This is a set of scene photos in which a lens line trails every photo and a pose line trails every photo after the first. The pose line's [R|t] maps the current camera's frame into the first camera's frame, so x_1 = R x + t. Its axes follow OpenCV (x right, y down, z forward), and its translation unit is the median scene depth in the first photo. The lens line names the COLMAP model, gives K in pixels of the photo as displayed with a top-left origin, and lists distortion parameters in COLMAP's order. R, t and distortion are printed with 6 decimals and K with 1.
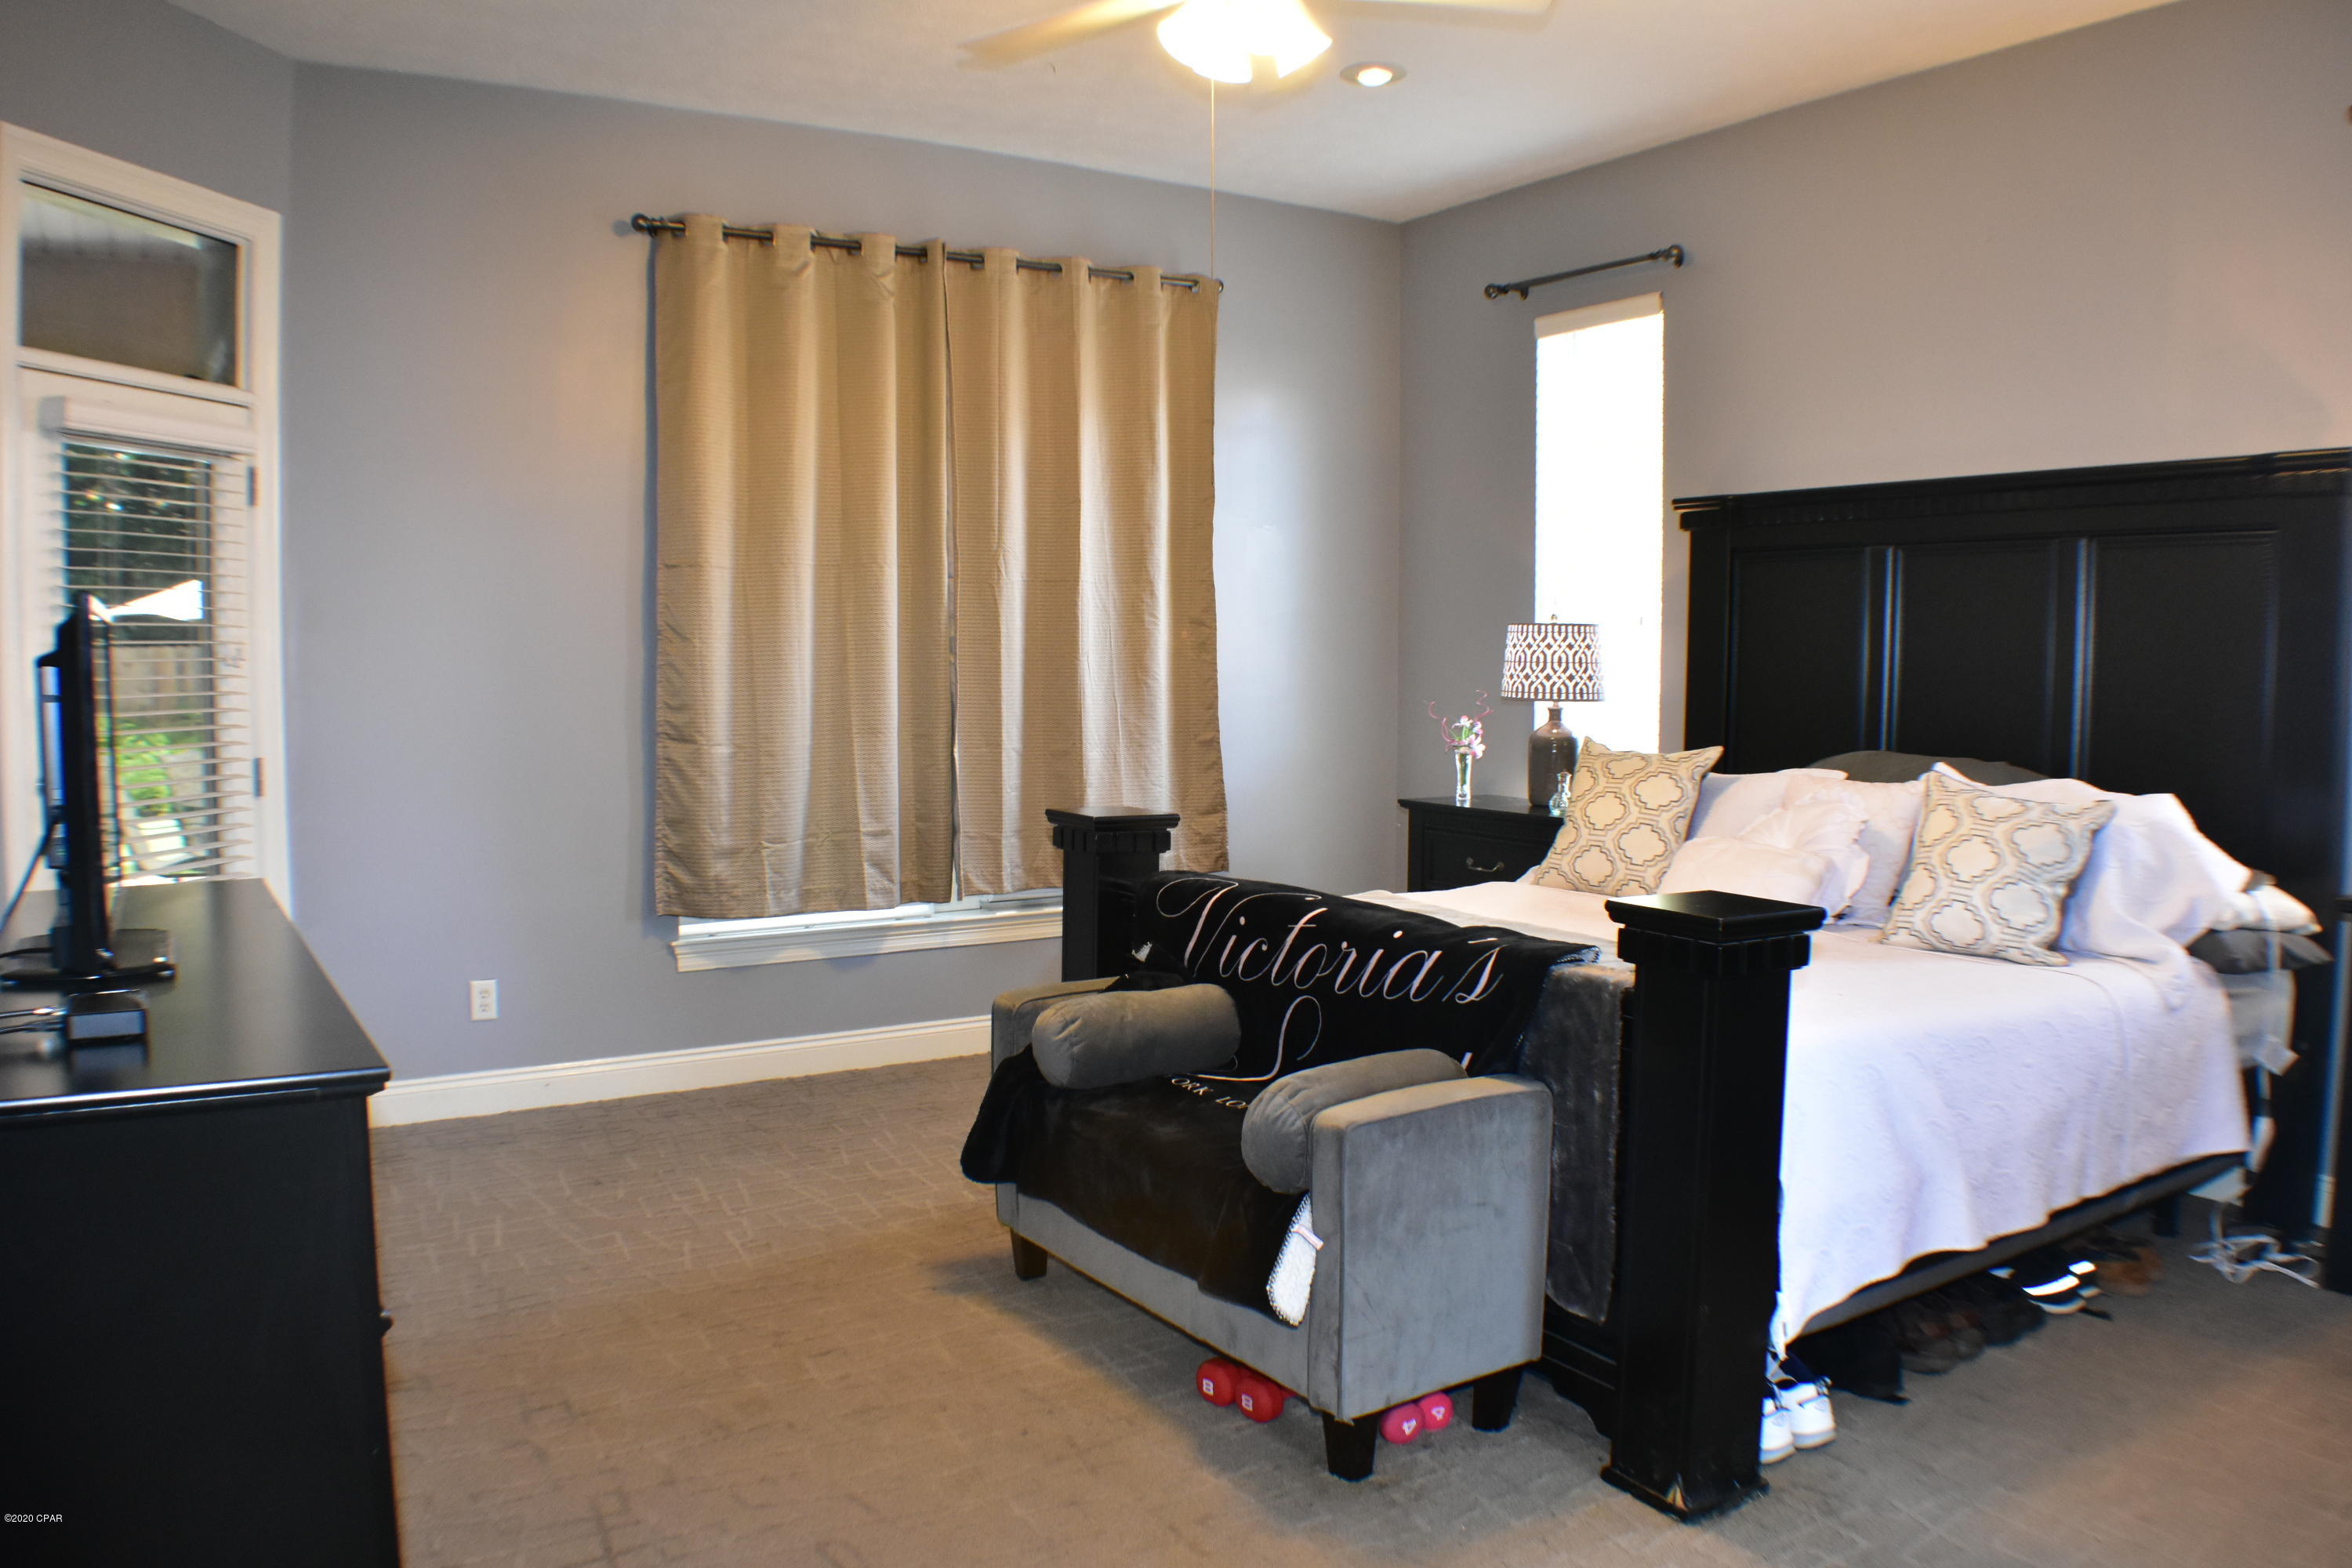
lens RADIAL K [[1736.9, 0, 1173.4], [0, 1736.9, 812.9], [0, 0, 1]] dist [-0.170029, 0.037828]
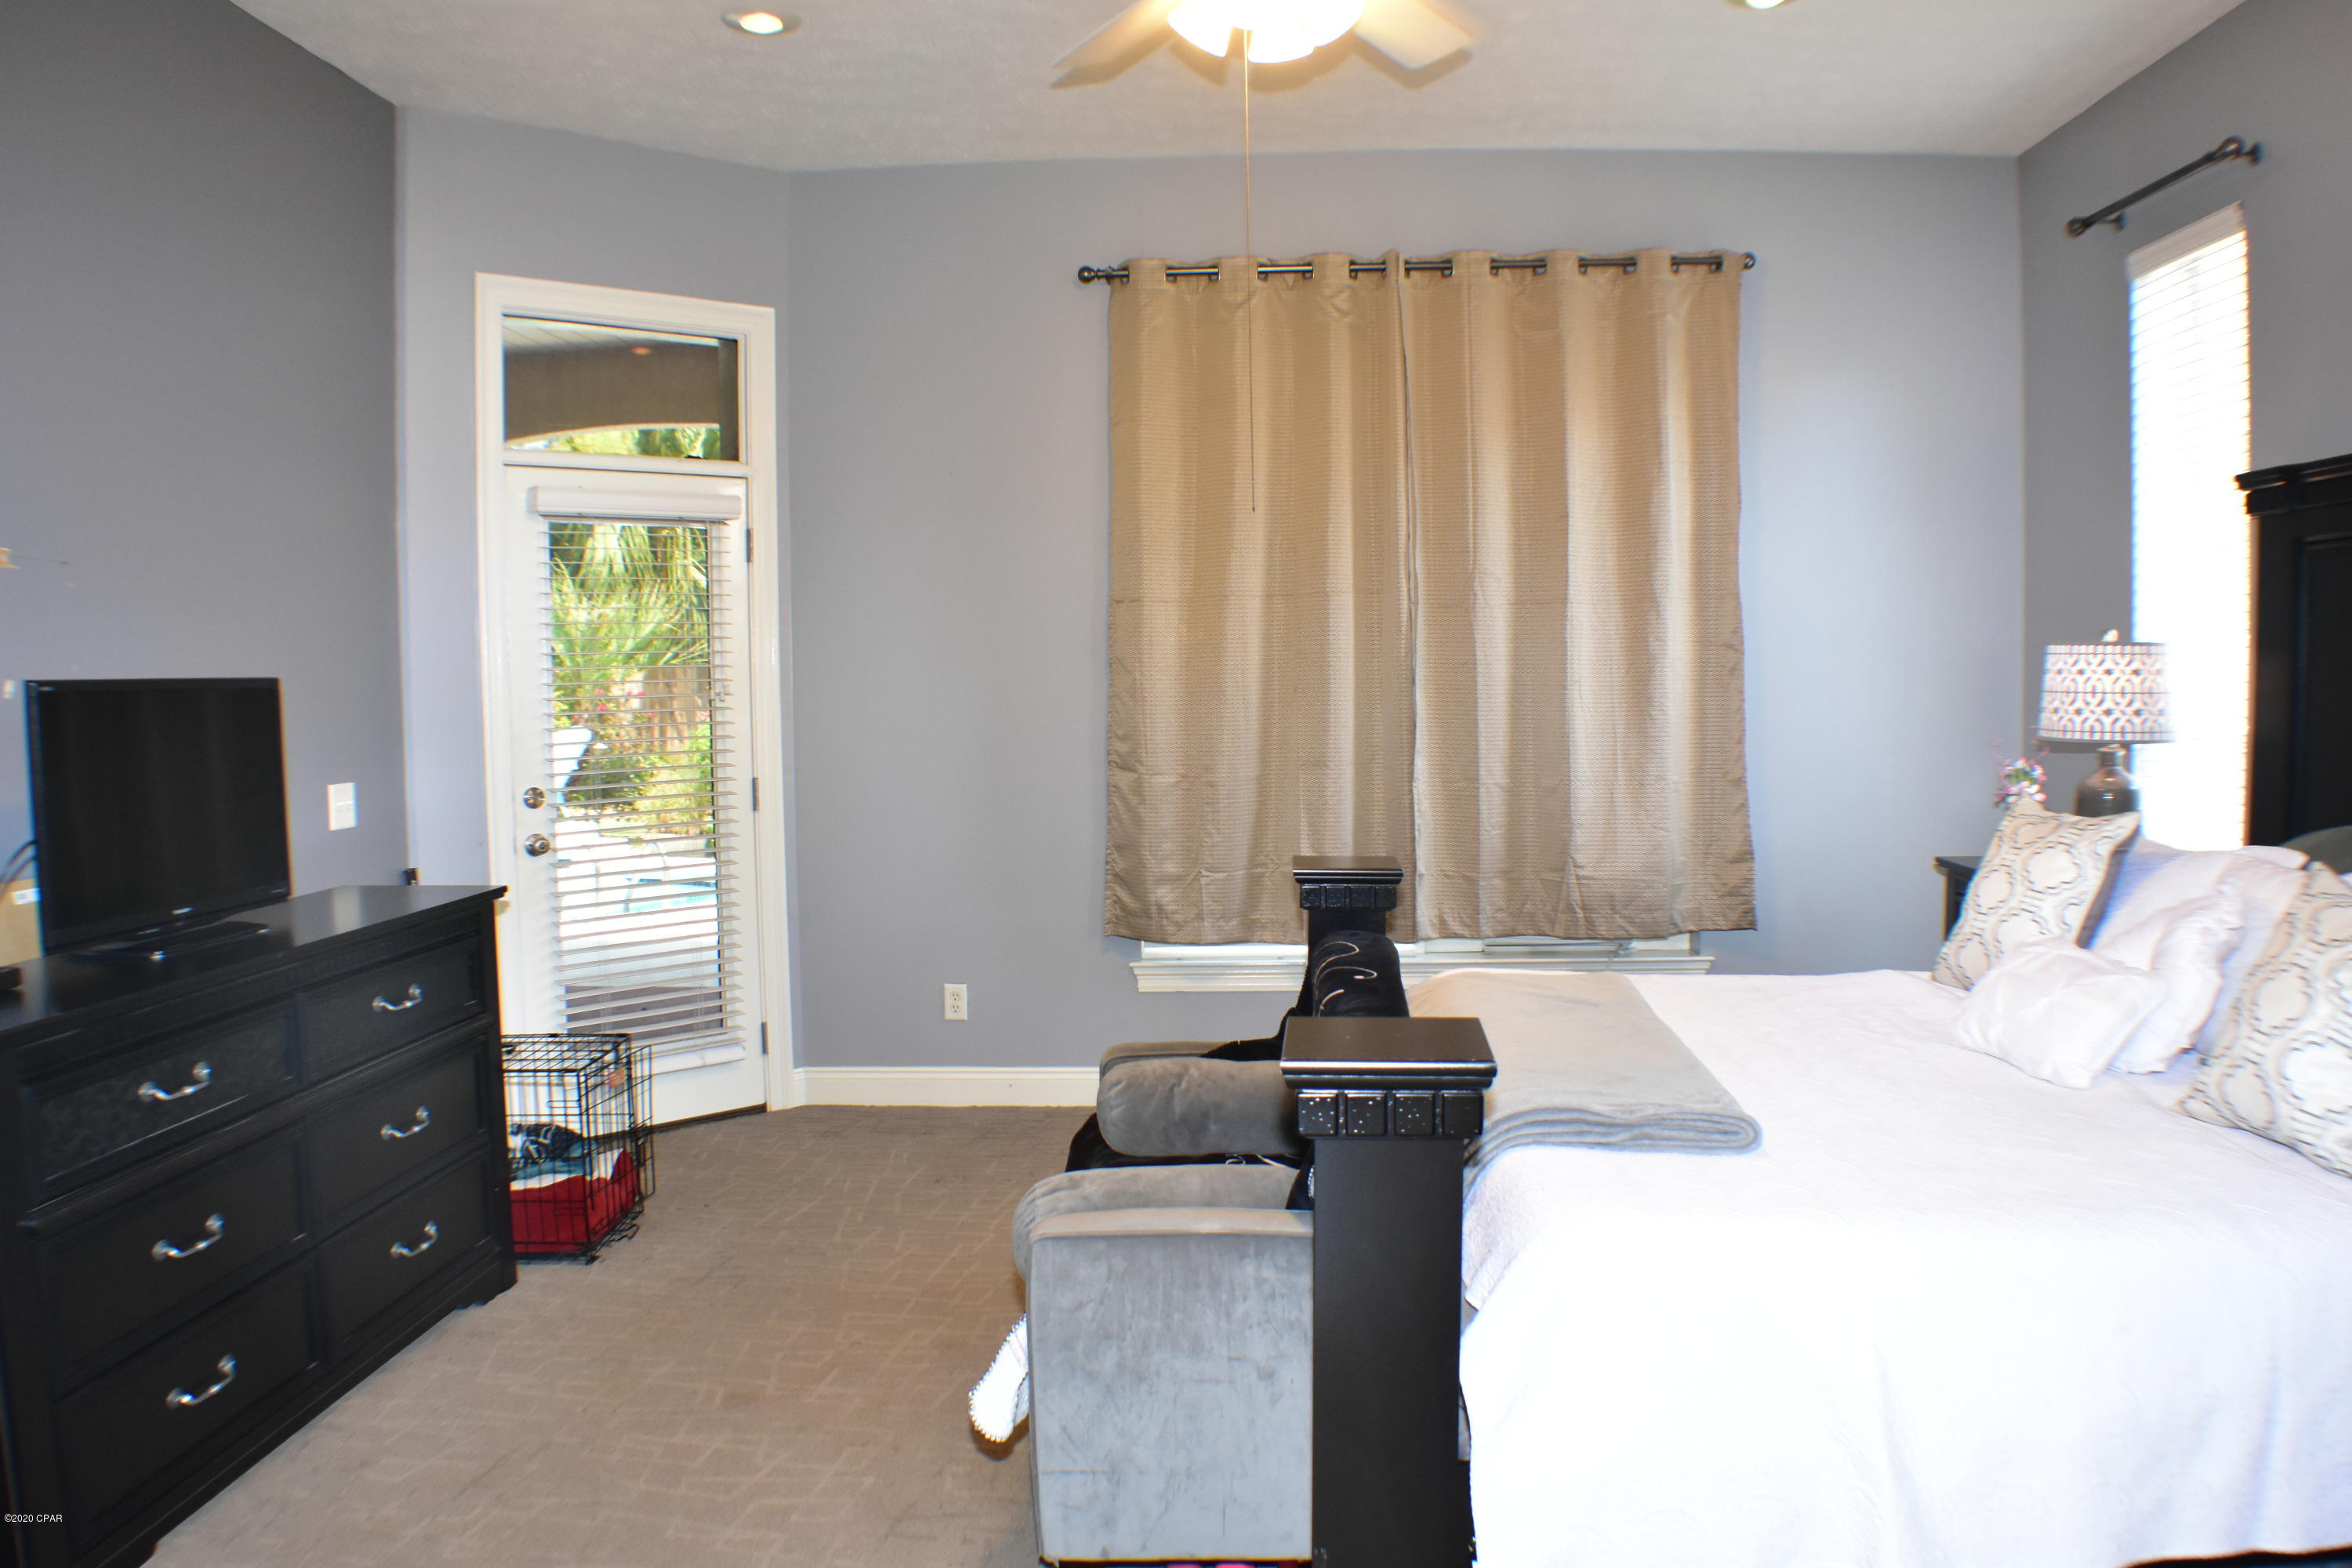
lens RADIAL K [[1736.9, 0, 1173.4], [0, 1736.9, 812.9], [0, 0, 1]] dist [-0.170029, 0.037828]
pose [[0.812997, 0.034437, -0.581249, 0.341386], [-0.036468, 0.999301, 0.008198, -0.025166], [0.581125, 0.014532, 0.813684, 0.157021]]
